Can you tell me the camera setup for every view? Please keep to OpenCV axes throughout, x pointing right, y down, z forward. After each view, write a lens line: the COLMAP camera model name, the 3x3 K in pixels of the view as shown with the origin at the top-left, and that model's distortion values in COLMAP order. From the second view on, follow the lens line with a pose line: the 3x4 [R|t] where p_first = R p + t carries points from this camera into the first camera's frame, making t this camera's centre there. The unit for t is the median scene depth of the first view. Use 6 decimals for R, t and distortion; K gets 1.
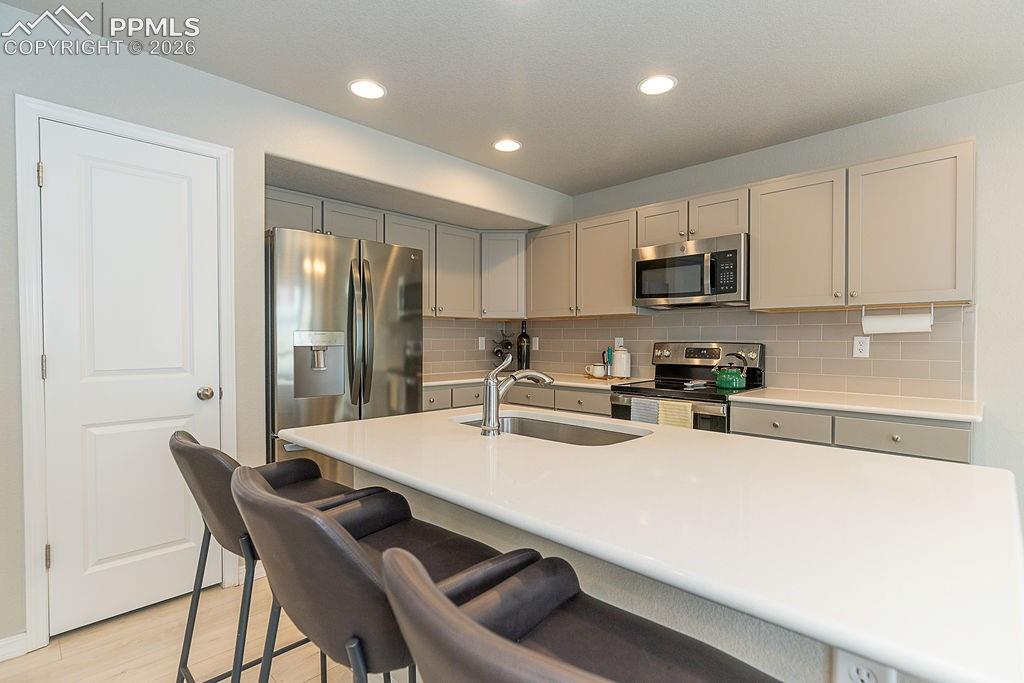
lens RADIAL K [[506.6, 0, 512.0], [0, 506.6, 341.5], [0, 0, 1]] dist [0.044814, -0.000036]
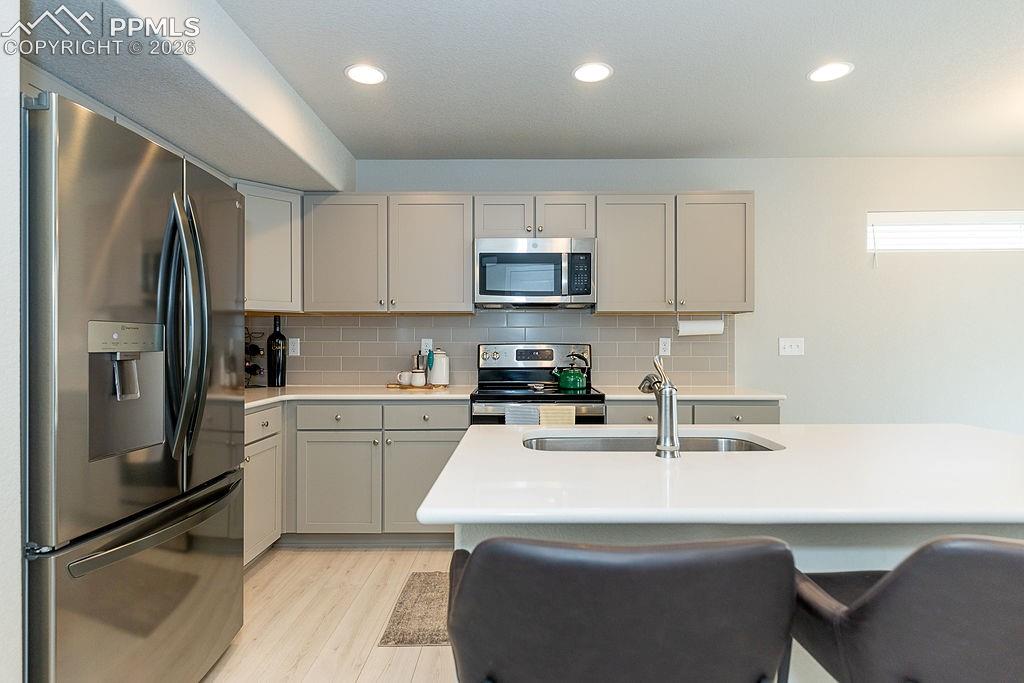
lens RADIAL K [[572.7, 0, 512.0], [0, 572.7, 341.5], [0, 0, 1]] dist [0.039221, 0.000138]
pose [[0.713328, 0.000373, 0.700830, -0.421056], [0.004966, 0.999972, -0.005587, 0.003390], [-0.700813, 0.007465, 0.713306, 0.253180]]
